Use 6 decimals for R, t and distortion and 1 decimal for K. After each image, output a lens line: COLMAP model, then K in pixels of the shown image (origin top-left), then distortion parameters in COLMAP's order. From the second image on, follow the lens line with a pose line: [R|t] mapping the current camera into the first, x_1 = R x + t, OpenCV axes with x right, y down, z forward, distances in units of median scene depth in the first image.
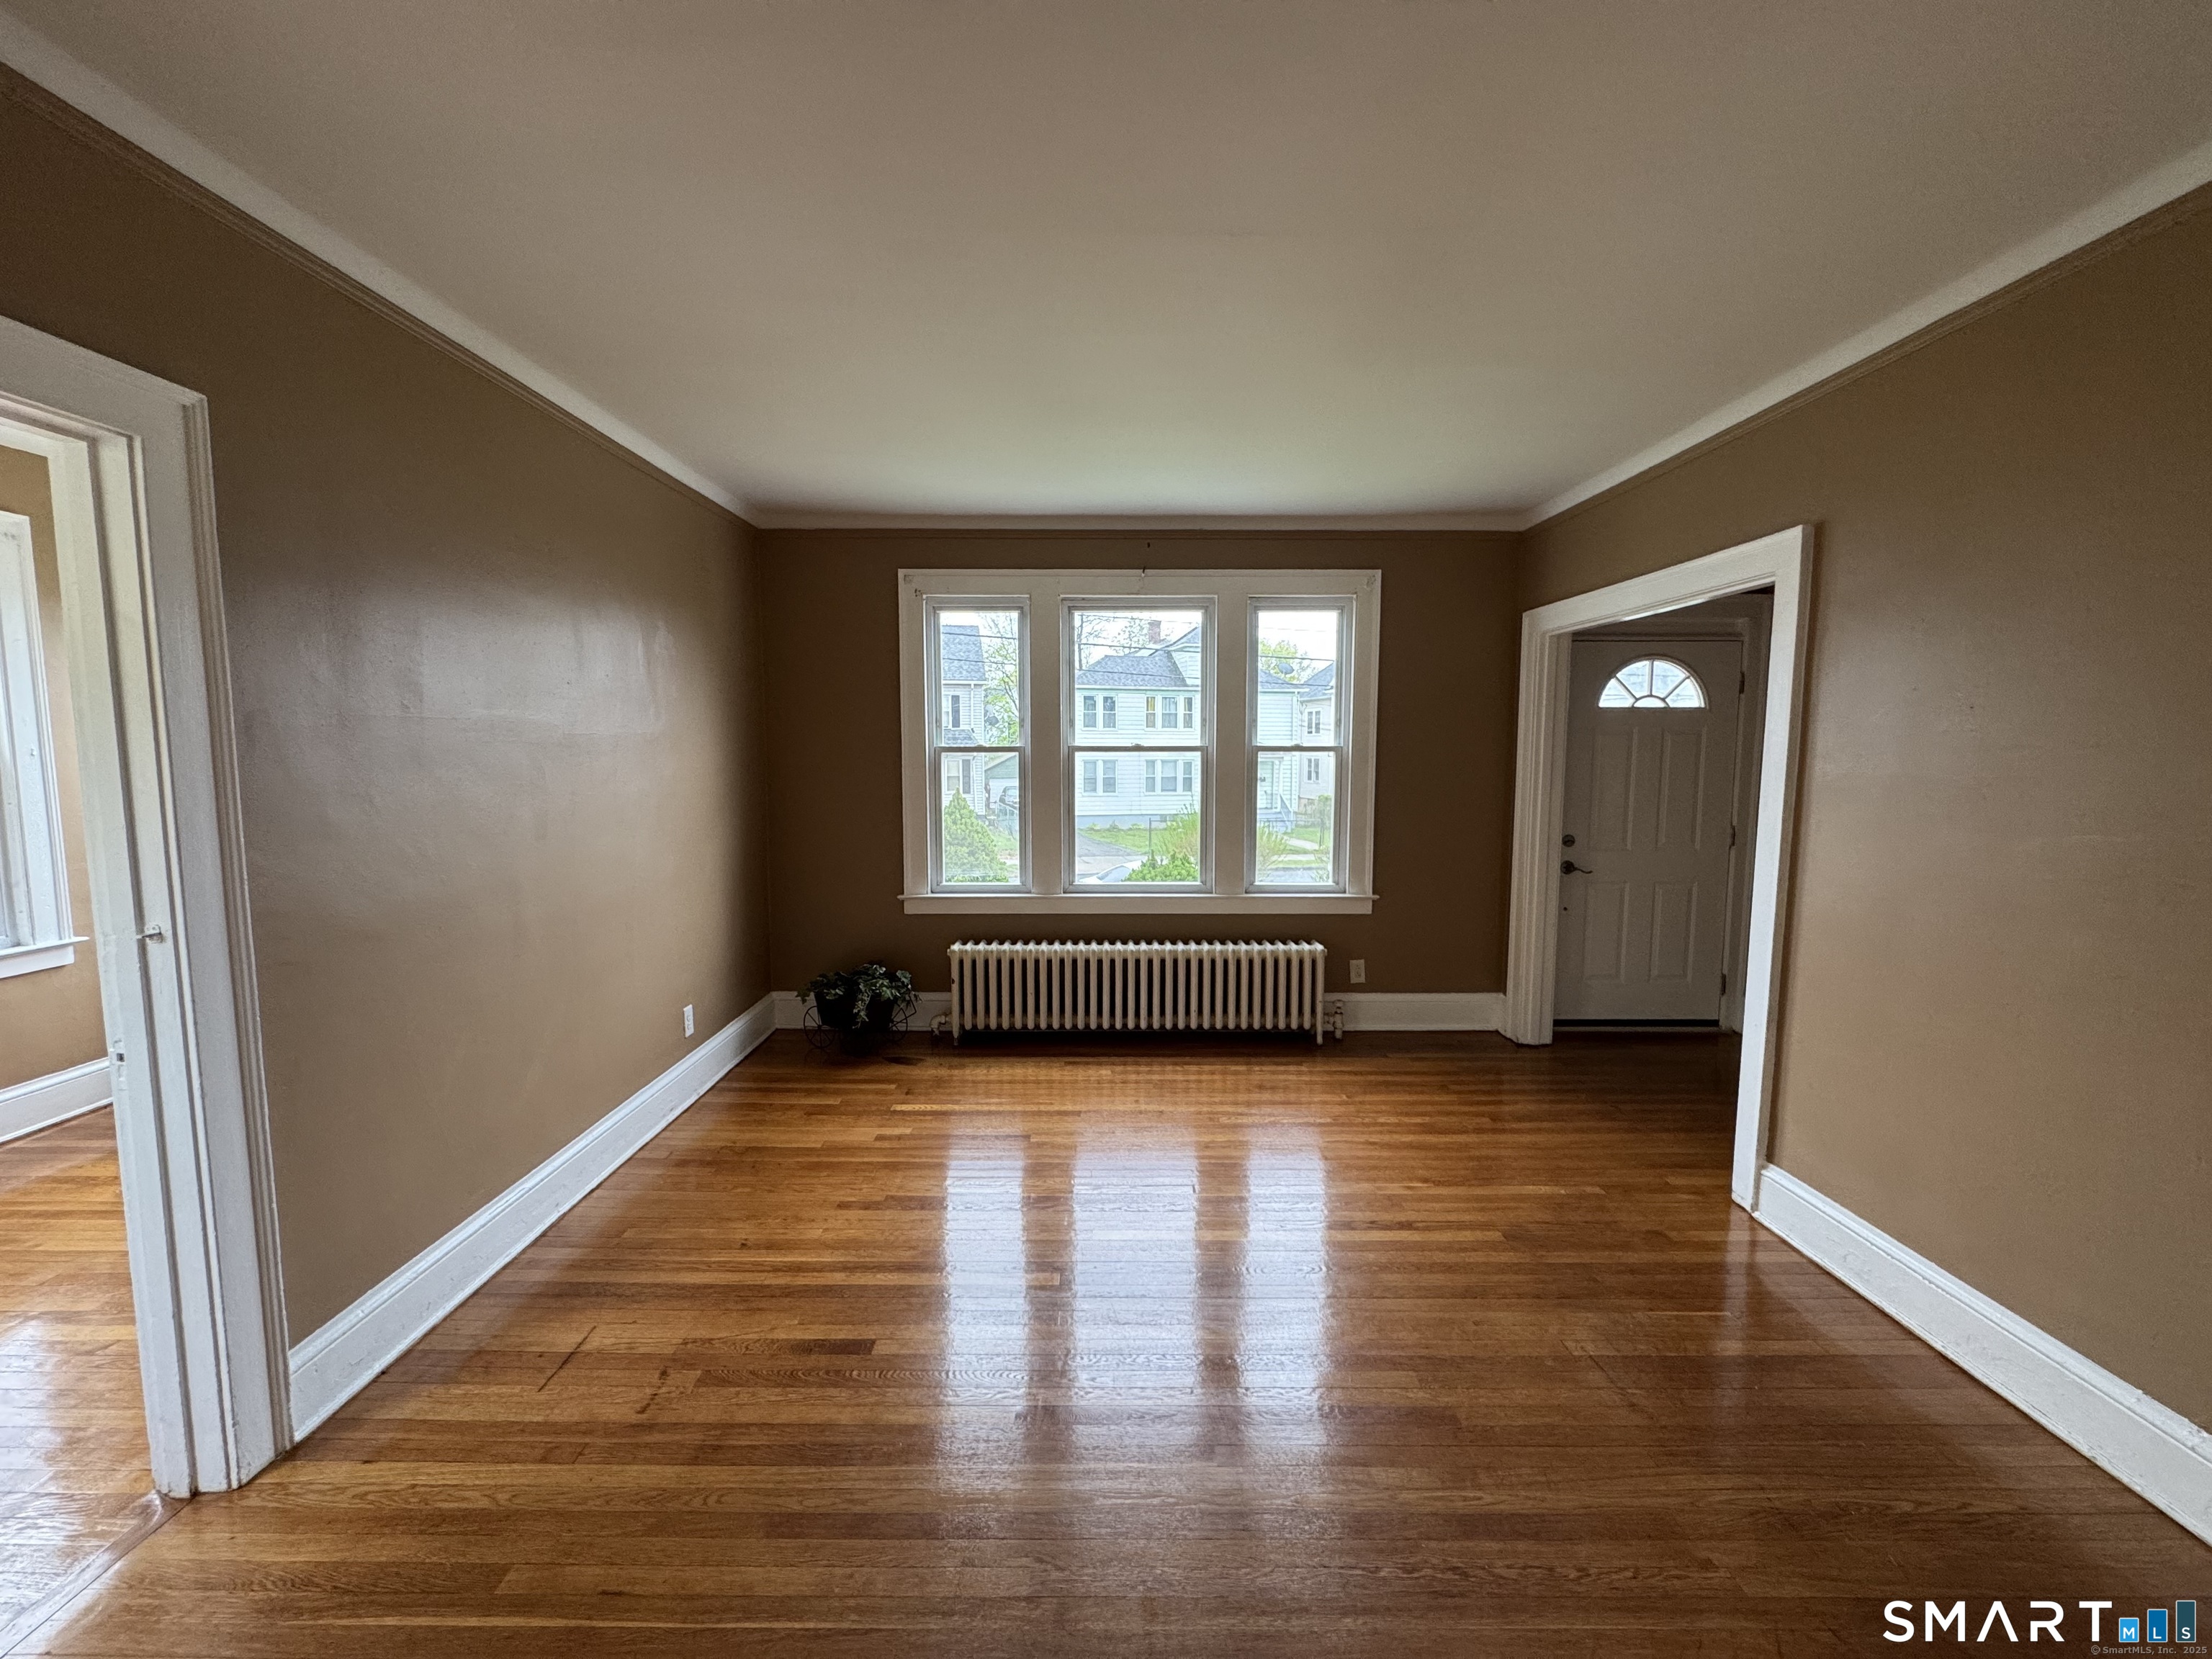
lens RADIAL K [[882.5, 0, 1102.4], [0, 882.5, 829.7], [0, 0, 1]] dist [-0.003050, 0.000366]
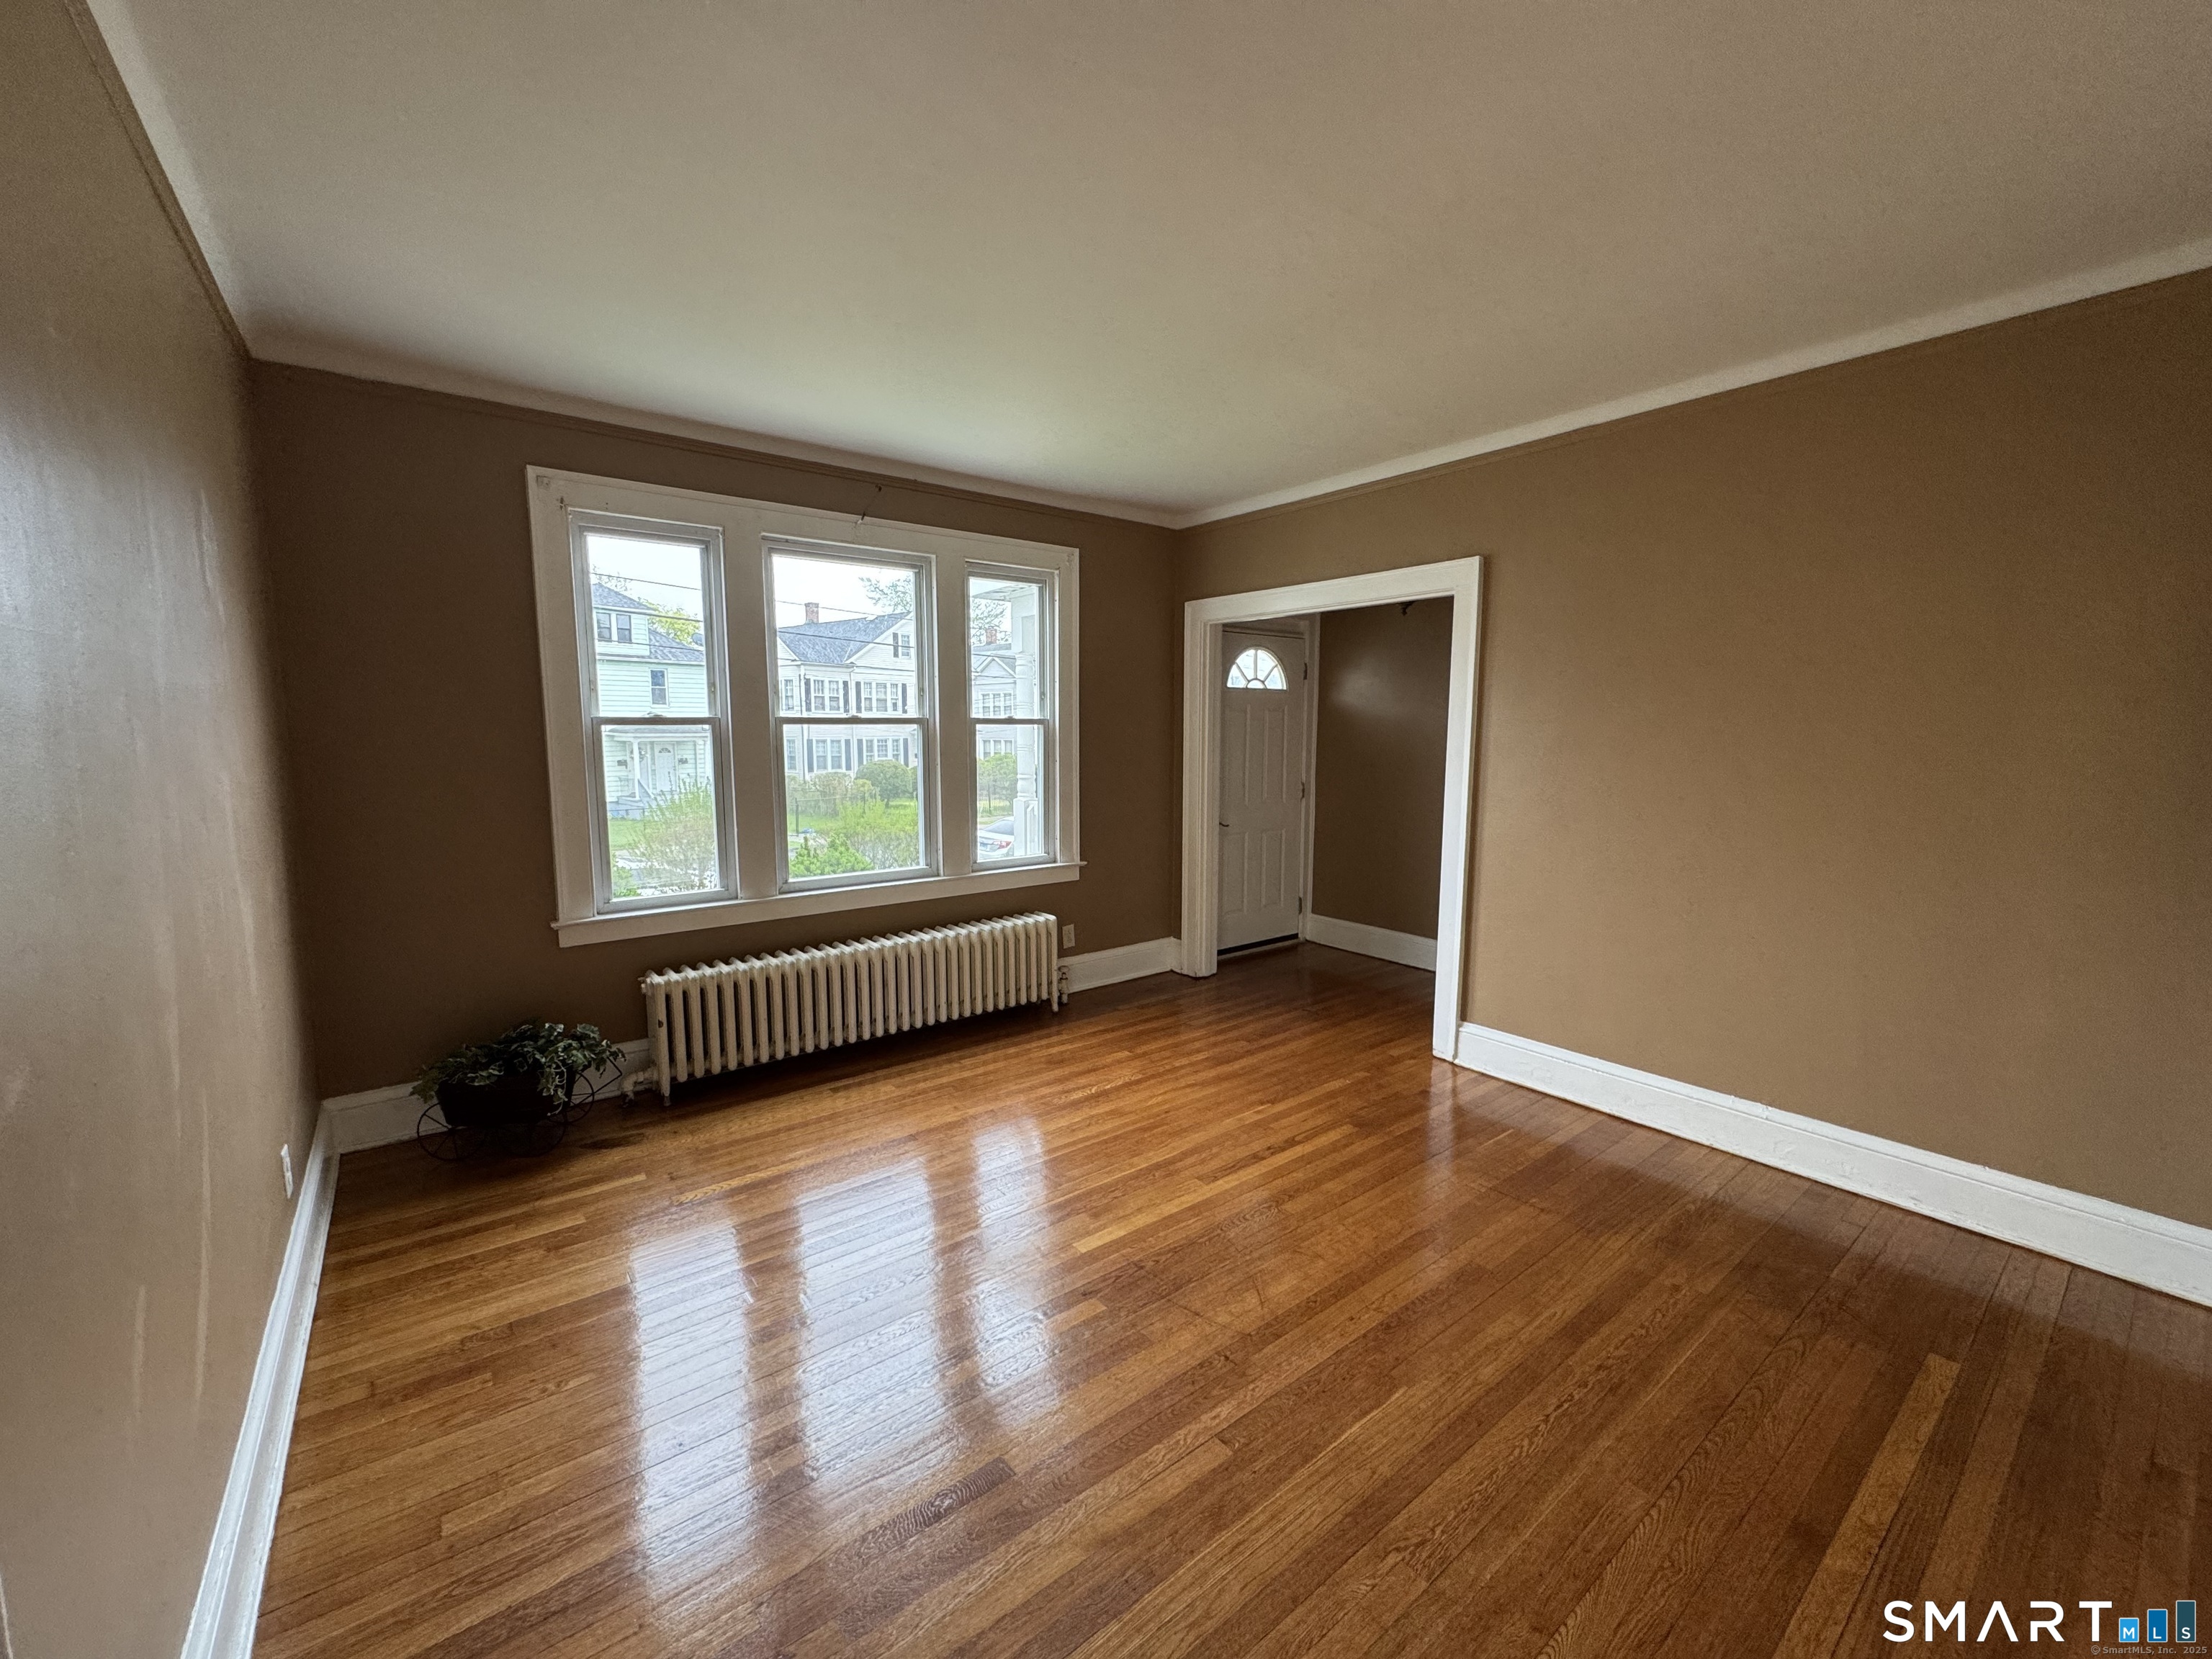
lens RADIAL K [[882.5, 0, 1102.4], [0, 882.5, 829.7], [0, 0, 1]] dist [-0.003050, 0.000366]
pose [[0.791619, -0.071569, 0.606809, -0.316687], [0.056655, 0.997436, 0.043732, -0.008322], [-0.608382, -0.000240, 0.793644, 0.157509]]
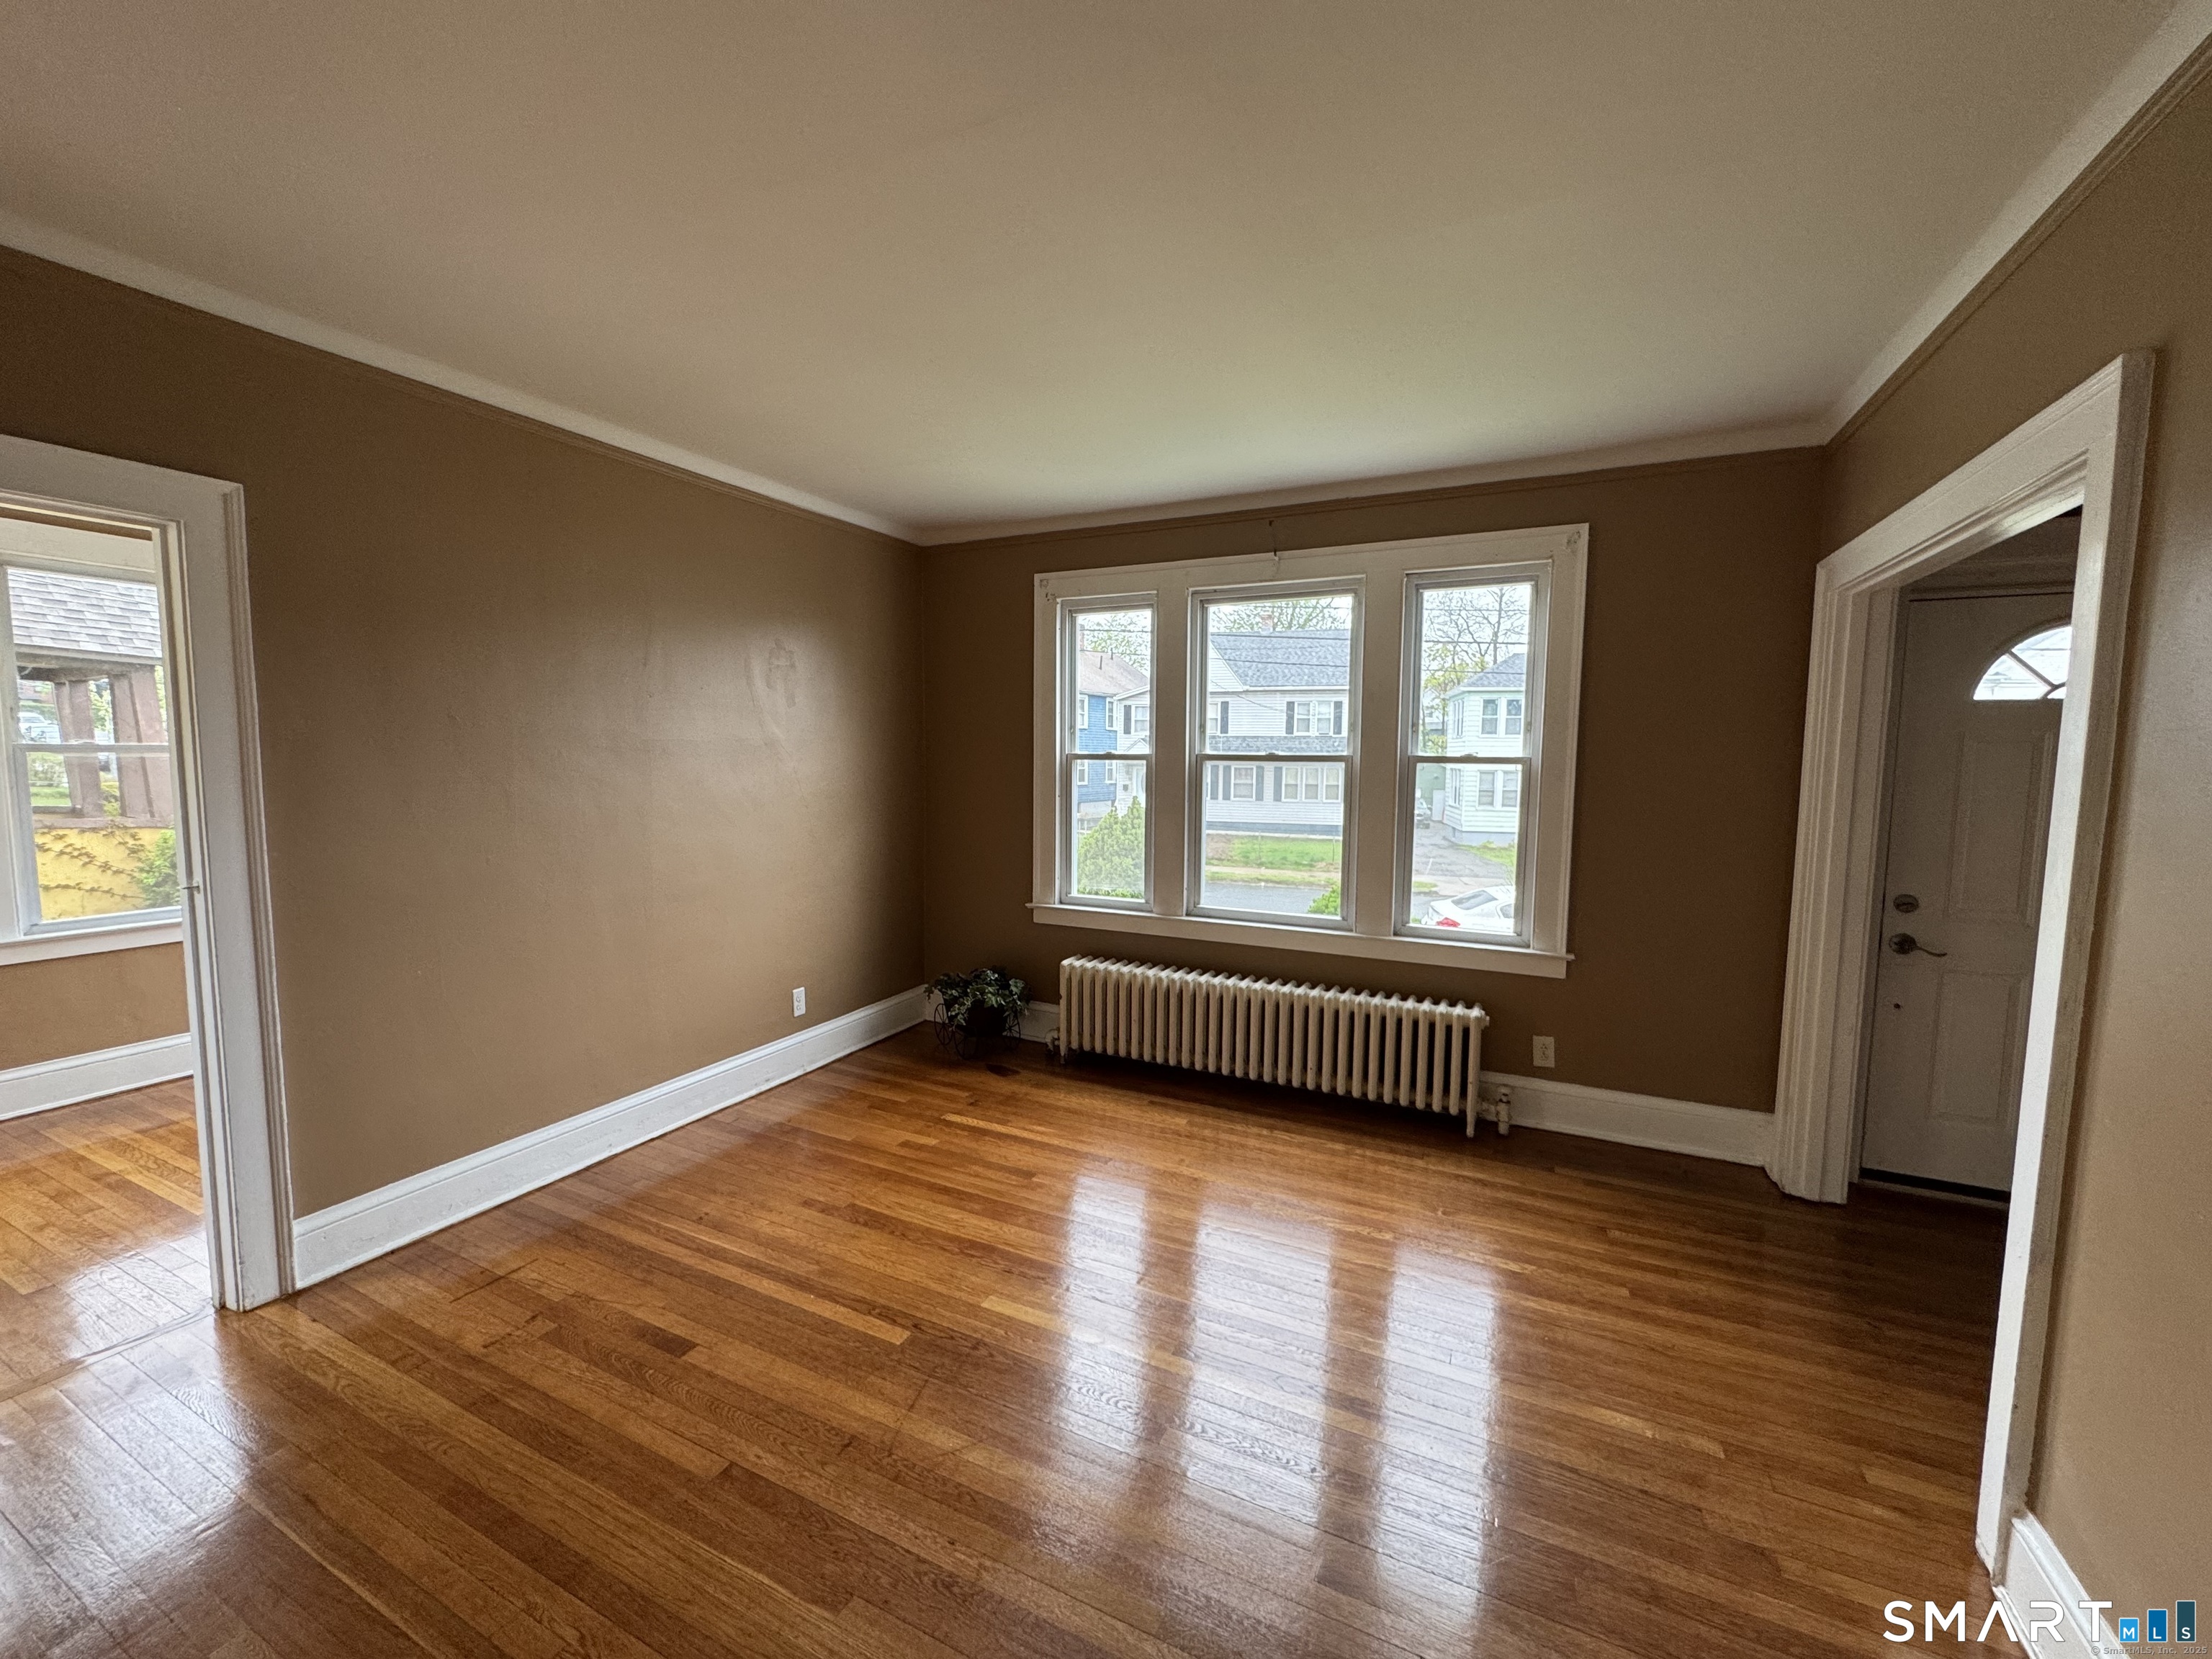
lens RADIAL K [[886.0, 0, 1101.3], [0, 886.0, 831.6], [0, 0, 1]] dist [-0.001833, 0.000135]
pose [[0.897249, 0.046432, -0.439077, 0.286710], [-0.049129, 0.998779, 0.005227, -0.015950], [0.438784, 0.016882, 0.898434, 0.145049]]
